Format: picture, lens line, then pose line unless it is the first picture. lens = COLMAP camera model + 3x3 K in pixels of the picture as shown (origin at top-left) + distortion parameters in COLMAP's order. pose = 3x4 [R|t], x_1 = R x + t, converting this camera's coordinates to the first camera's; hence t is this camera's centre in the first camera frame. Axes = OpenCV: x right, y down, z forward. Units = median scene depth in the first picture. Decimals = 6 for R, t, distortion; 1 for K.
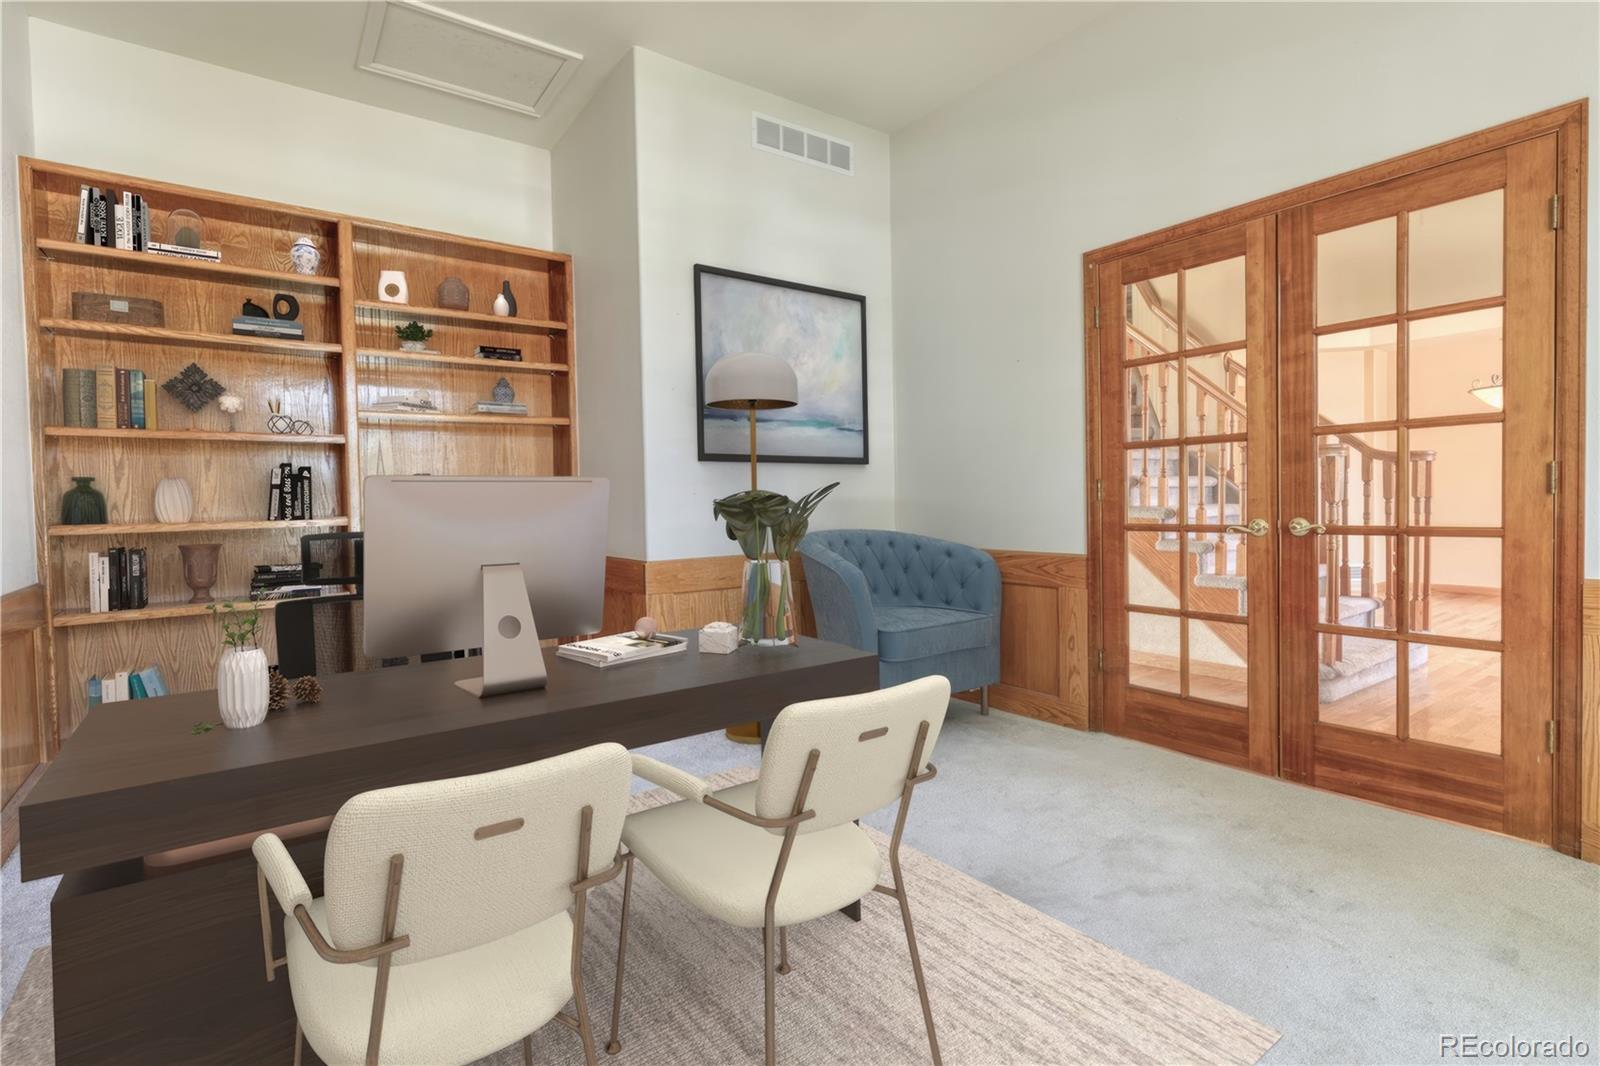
lens RADIAL K [[774.2, 0, 800.5], [0, 774.2, 526.9], [0, 0, 1]] dist [0.001979, 0.000655]
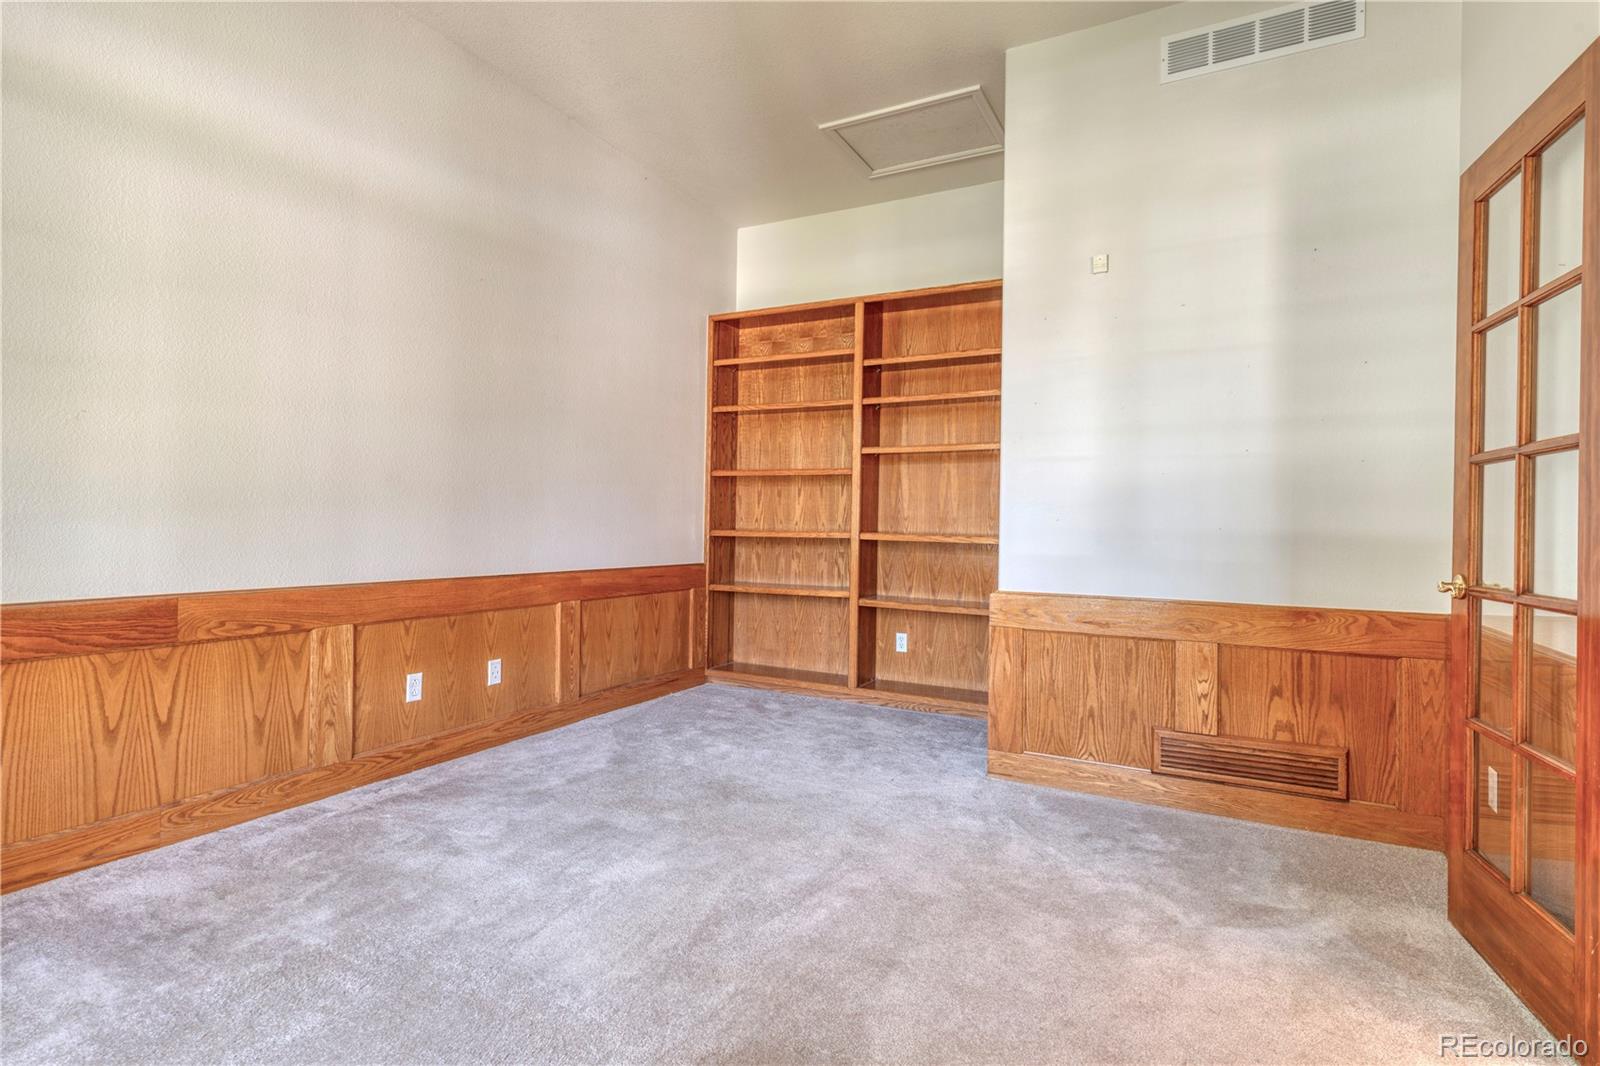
lens RADIAL K [[774.2, 0, 800.5], [0, 774.2, 526.9], [0, 0, 1]] dist [0.001979, 0.000655]
pose [[0.441245, 0.027503, -0.896965, 0.498157], [-0.063883, 0.997957, -0.000827, -0.014103], [0.895110, 0.057666, 0.442101, 0.347007]]
